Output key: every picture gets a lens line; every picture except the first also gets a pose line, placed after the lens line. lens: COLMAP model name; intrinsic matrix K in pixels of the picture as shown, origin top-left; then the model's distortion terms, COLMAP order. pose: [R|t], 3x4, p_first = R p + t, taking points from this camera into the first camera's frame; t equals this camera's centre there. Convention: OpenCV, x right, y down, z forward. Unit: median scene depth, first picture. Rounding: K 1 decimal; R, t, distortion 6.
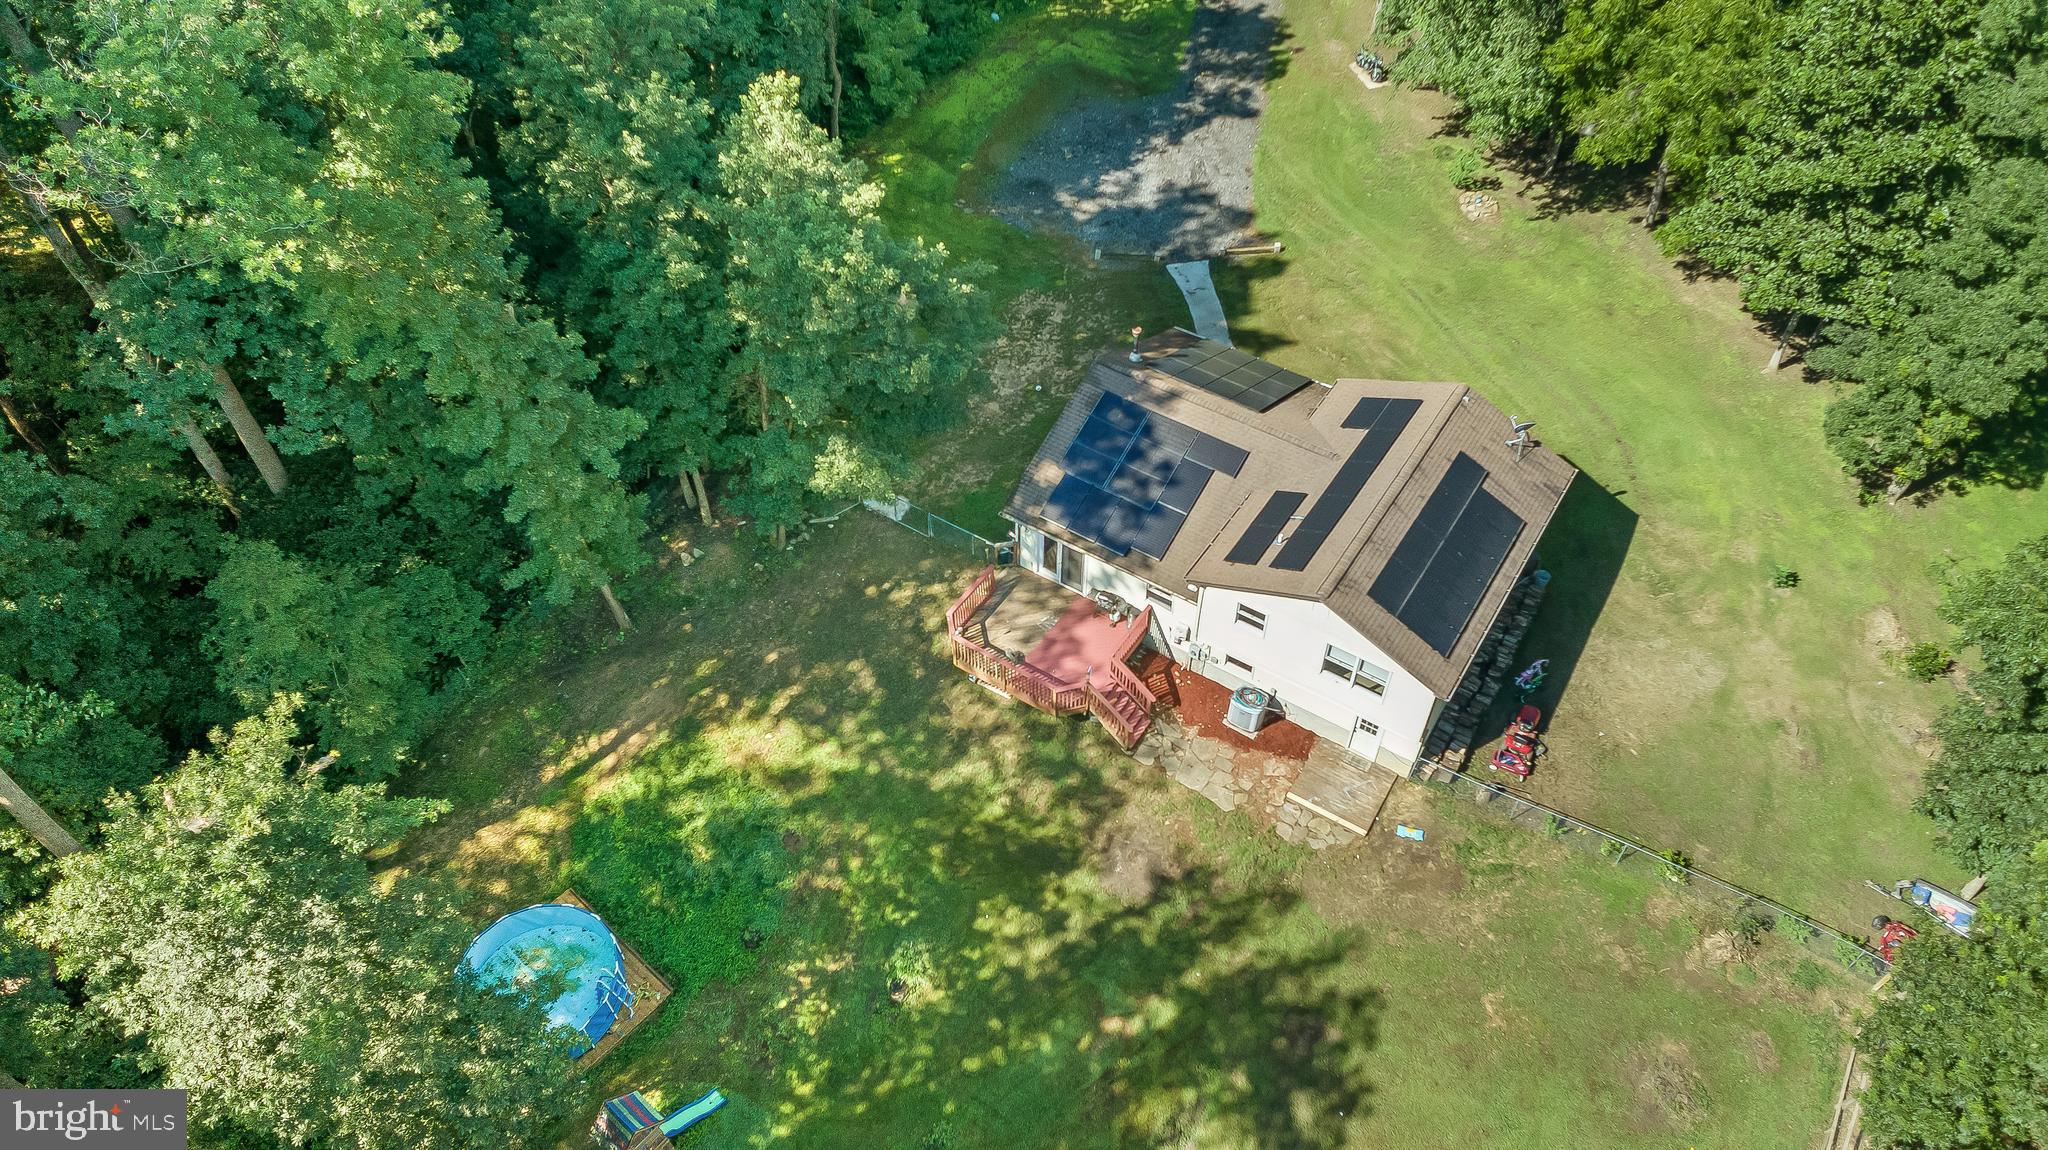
lens RADIAL K [[1401.0, 0, 1017.2], [0, 1401.0, 561.8], [0, 0, 1]] dist [-0.047258, 0.058646]
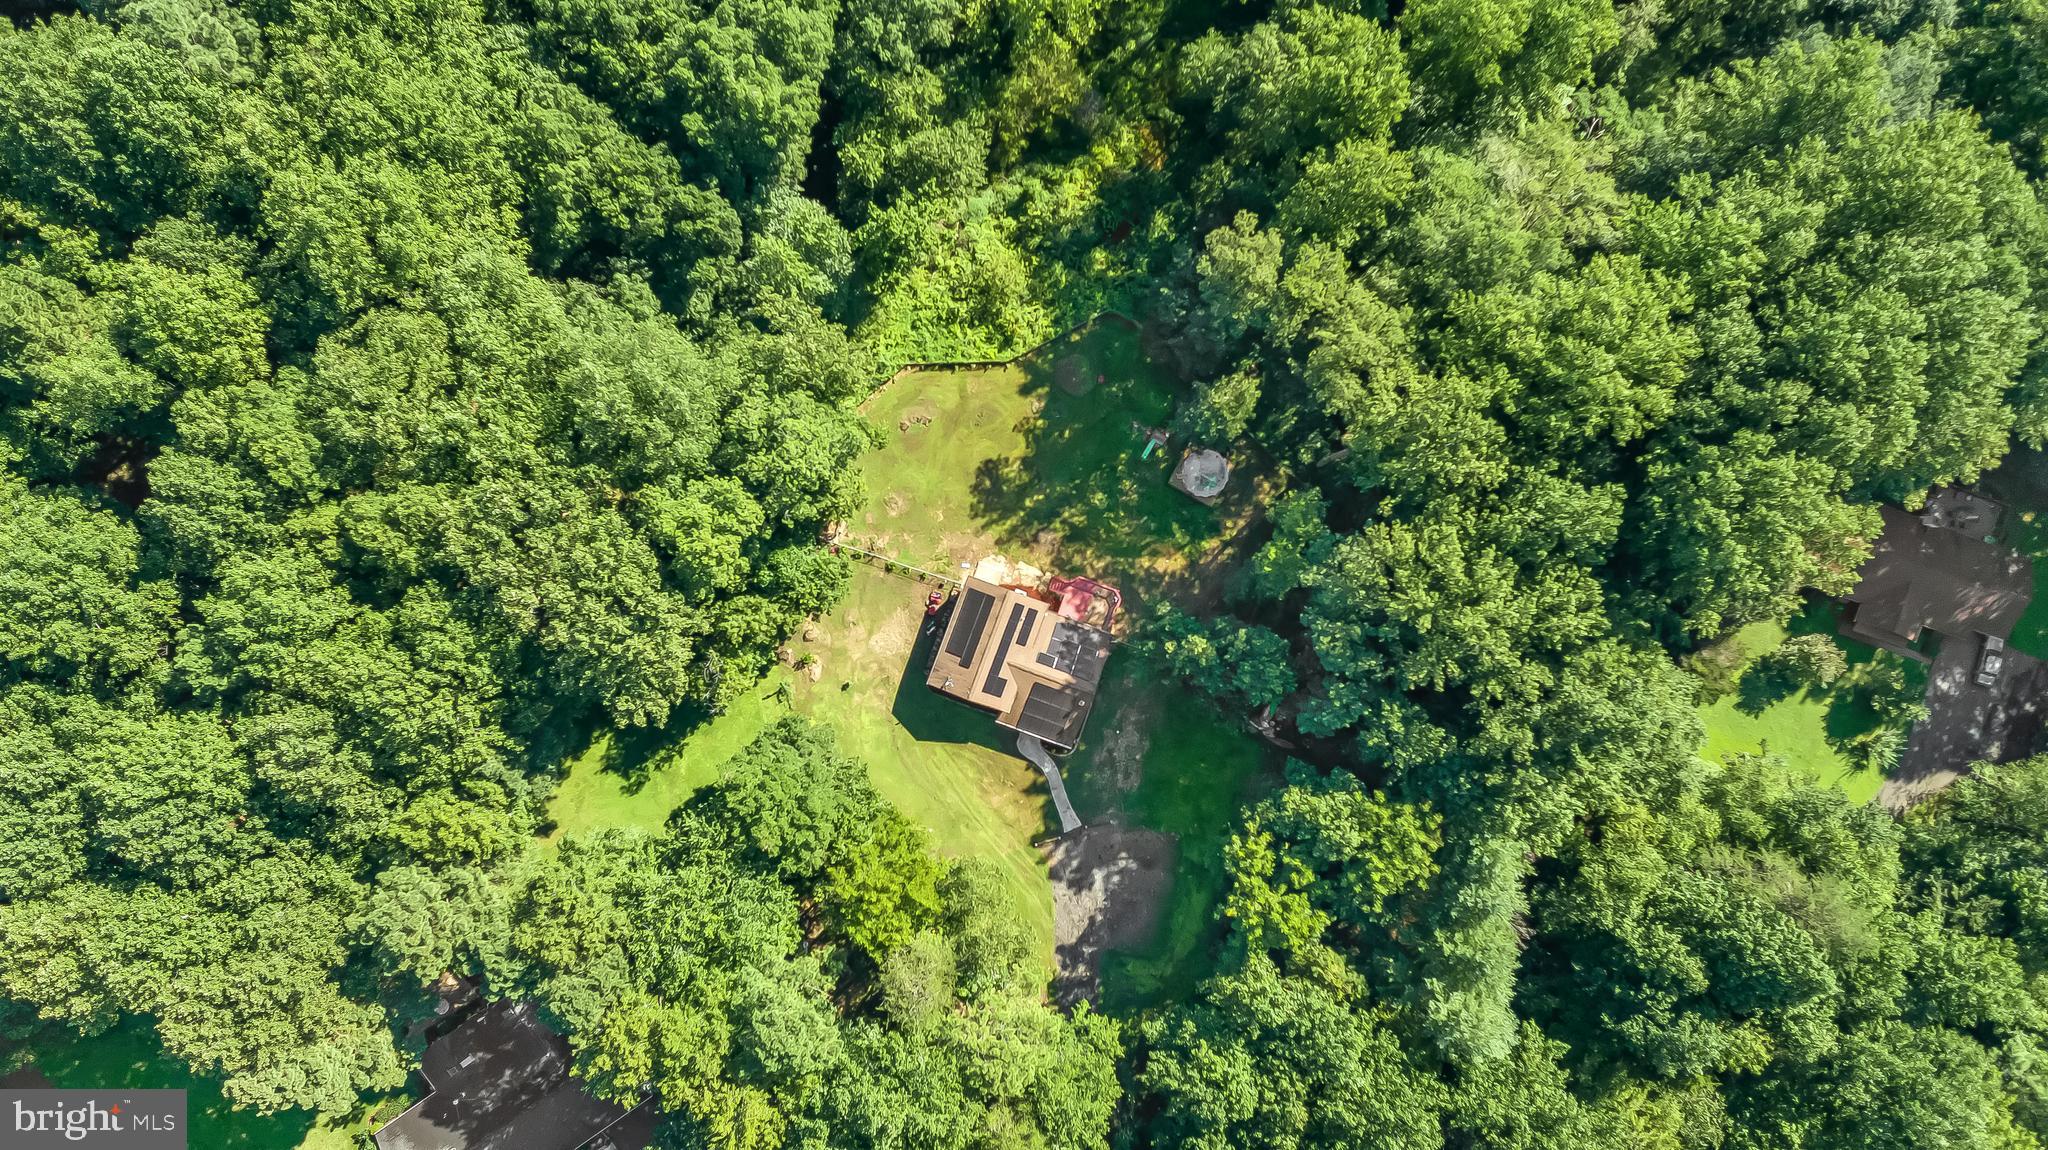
lens RADIAL K [[1363.1, 0, 1025.4], [0, 1363.1, 570.1], [0, 0, 1]] dist [-0.023640, 0.018279]
pose [[-0.973184, 0.223890, -0.052777, 0.302994], [-0.201057, -0.716464, 0.668024, -1.915851], [0.111751, 0.660722, 0.742266, -1.322297]]
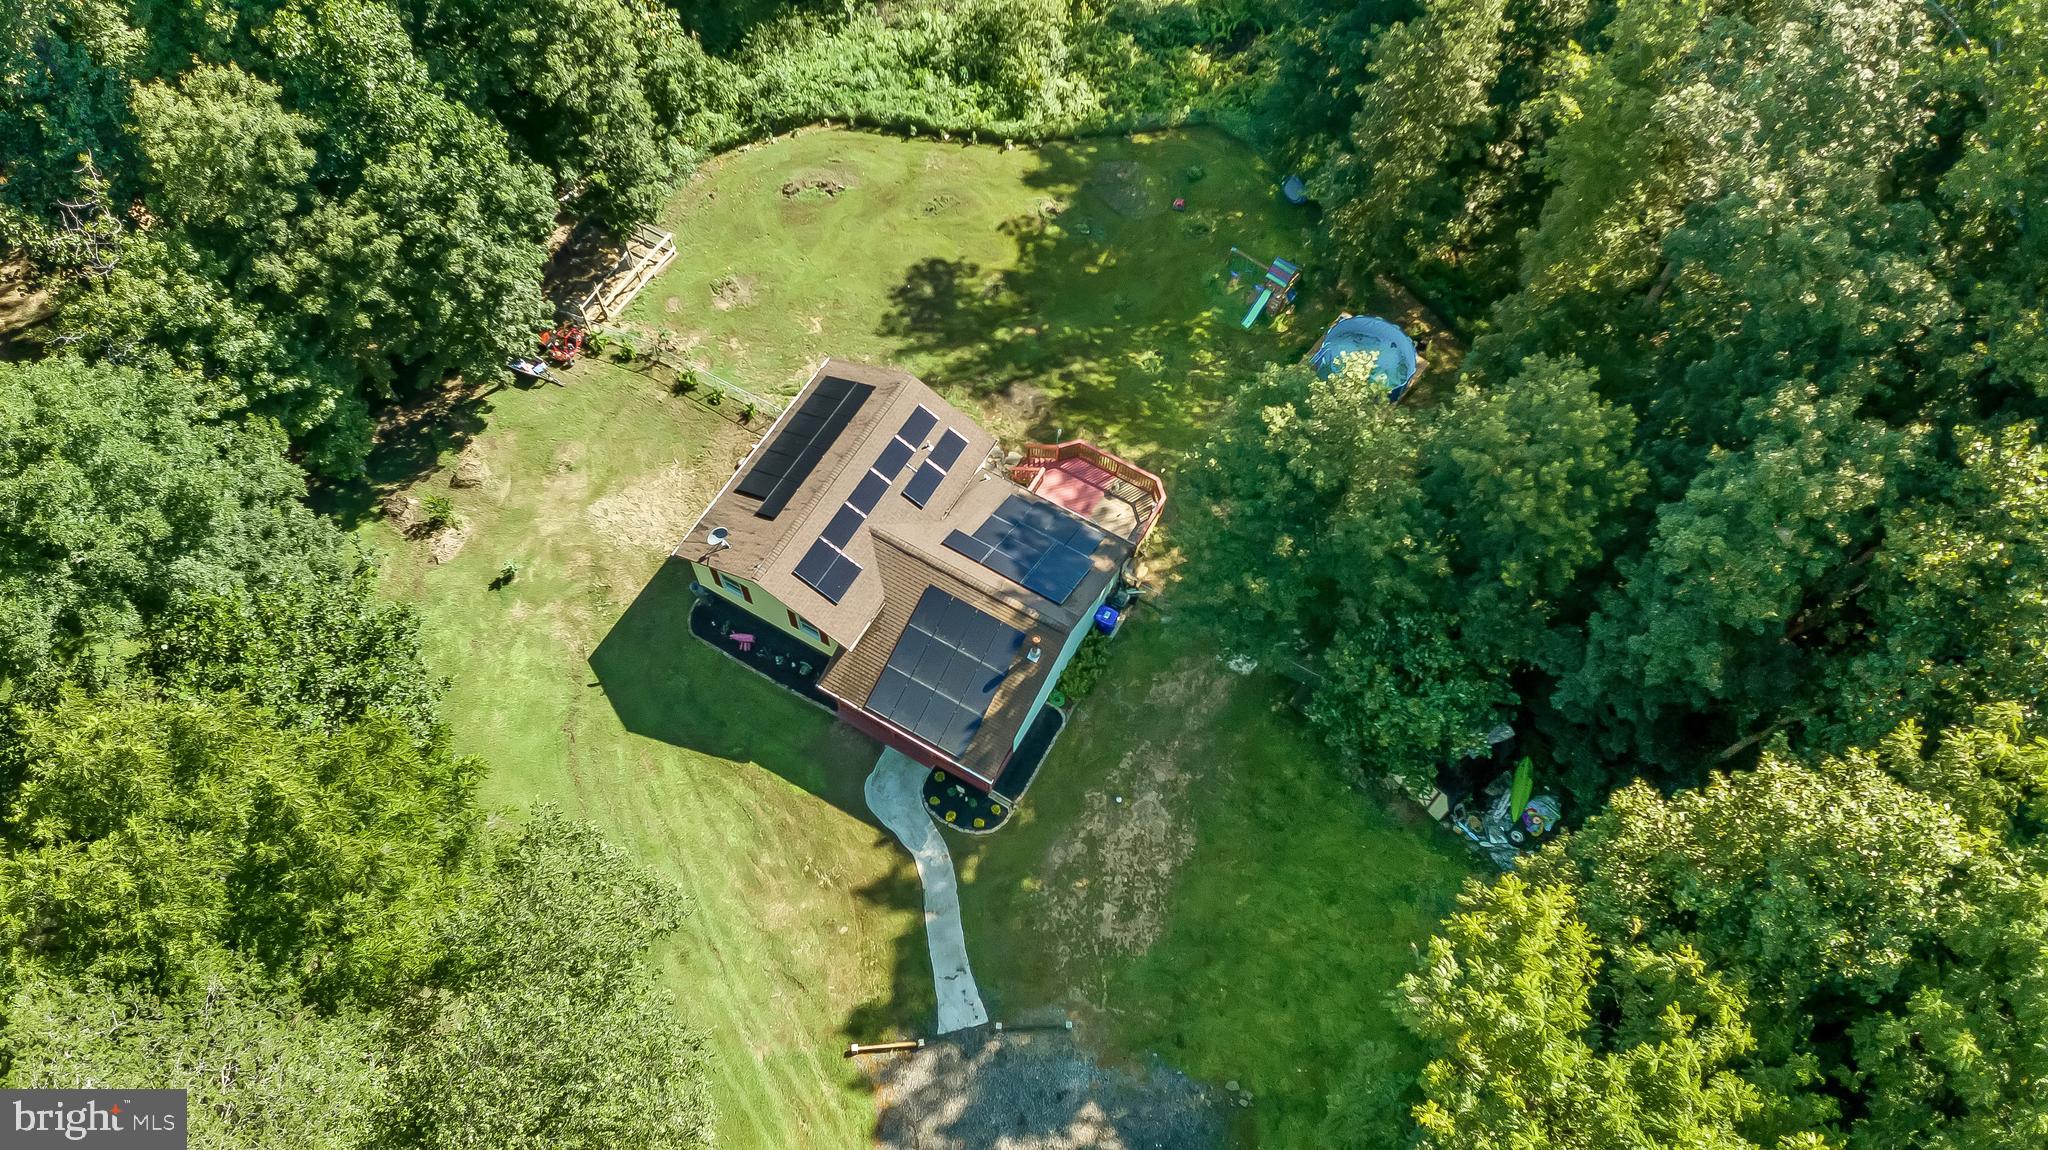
lens RADIAL K [[1363.1, 0, 1025.4], [0, 1363.1, 570.1], [0, 0, 1]] dist [-0.023640, 0.018279]
pose [[-0.997977, 0.043570, -0.046304, 0.150528], [-0.058135, -0.330423, 0.942041, -1.238998], [0.025745, 0.942827, 0.332288, 0.638063]]
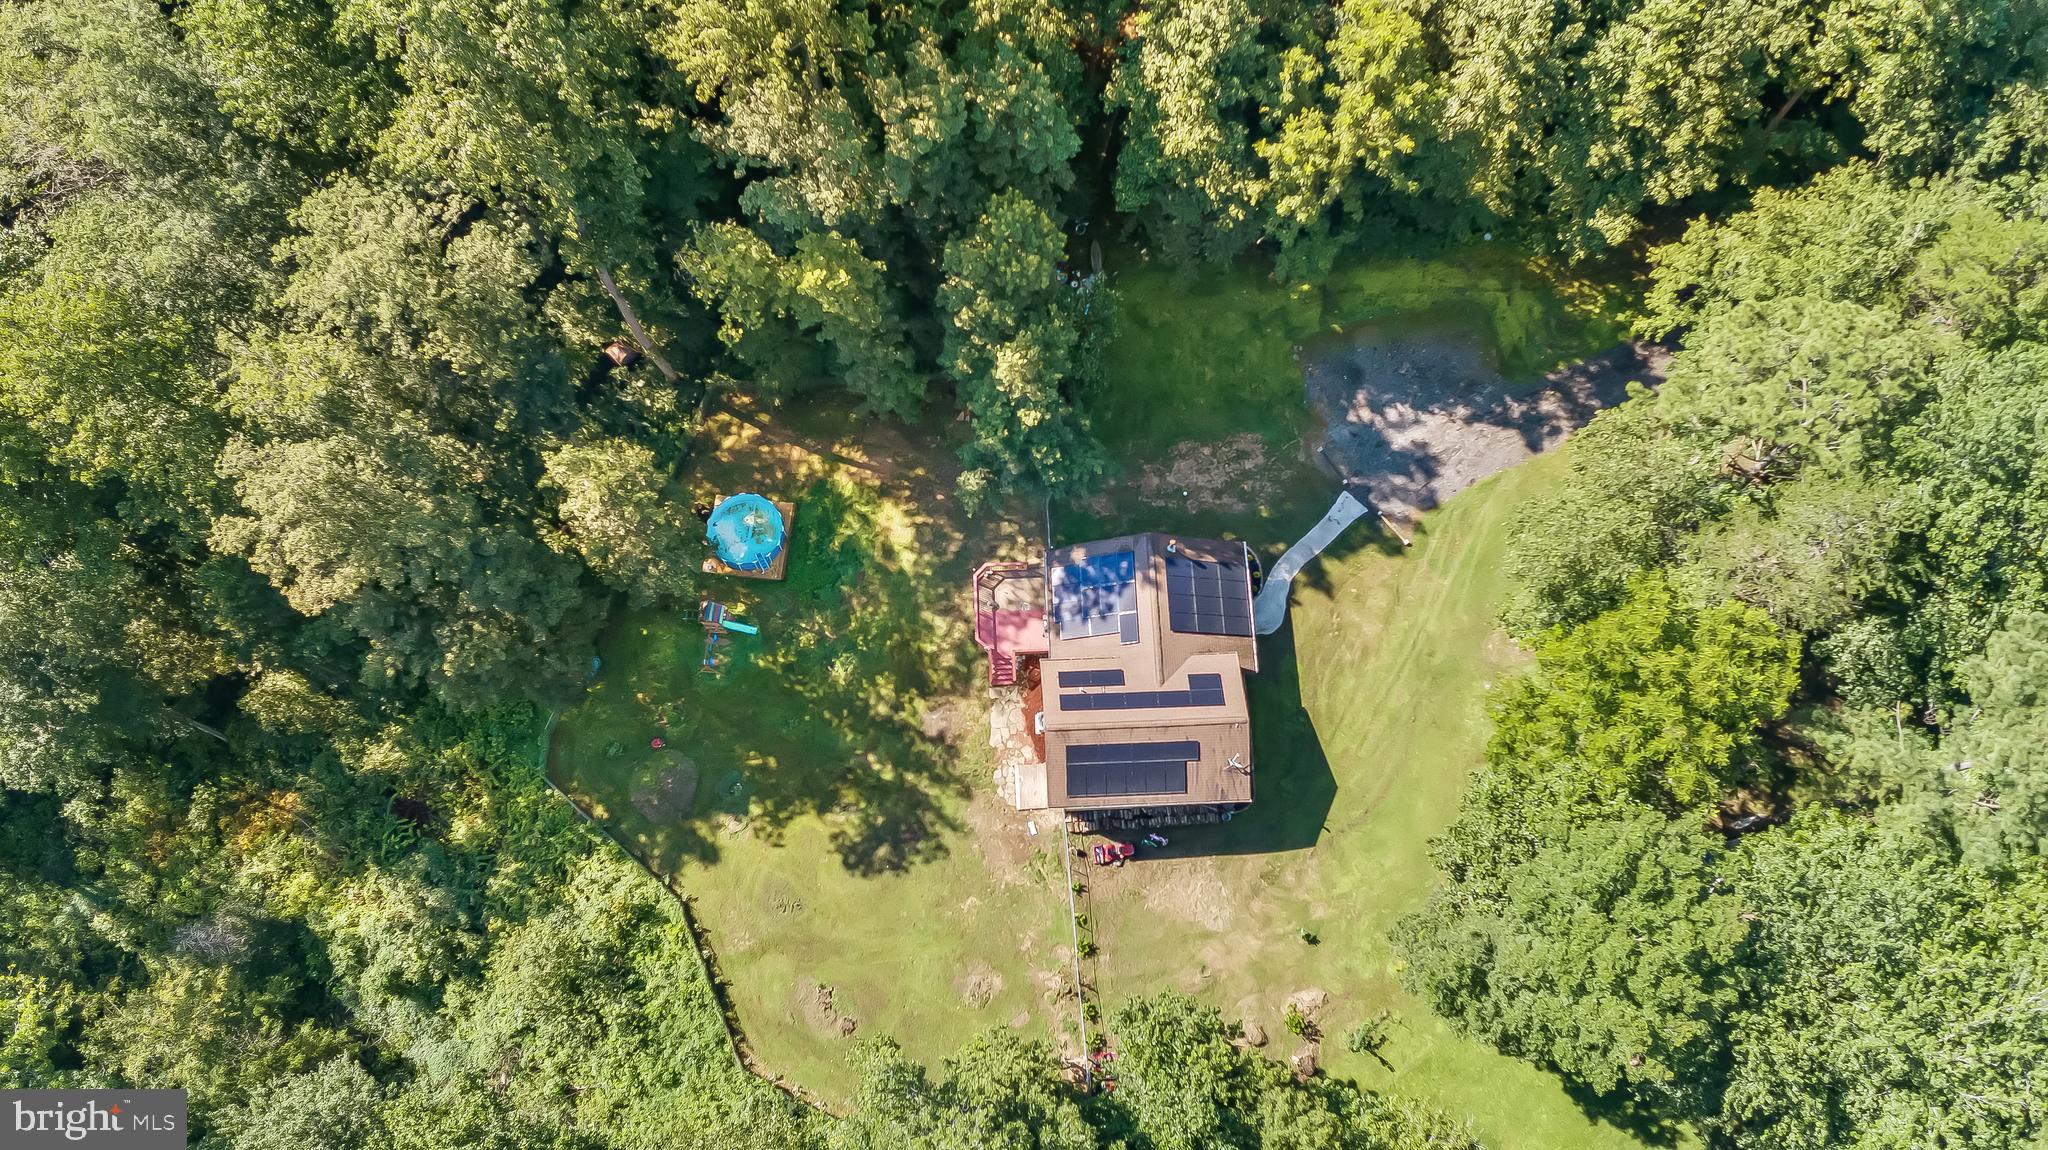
lens RADIAL K [[1363.1, 0, 1025.4], [0, 1363.1, 570.1], [0, 0, 1]] dist [-0.023640, 0.018279]
pose [[0.583415, 0.780407, -0.224929, 0.403658], [-0.603798, 0.601989, 0.522529, -0.957859], [0.543190, -0.169040, 0.822417, -0.479211]]
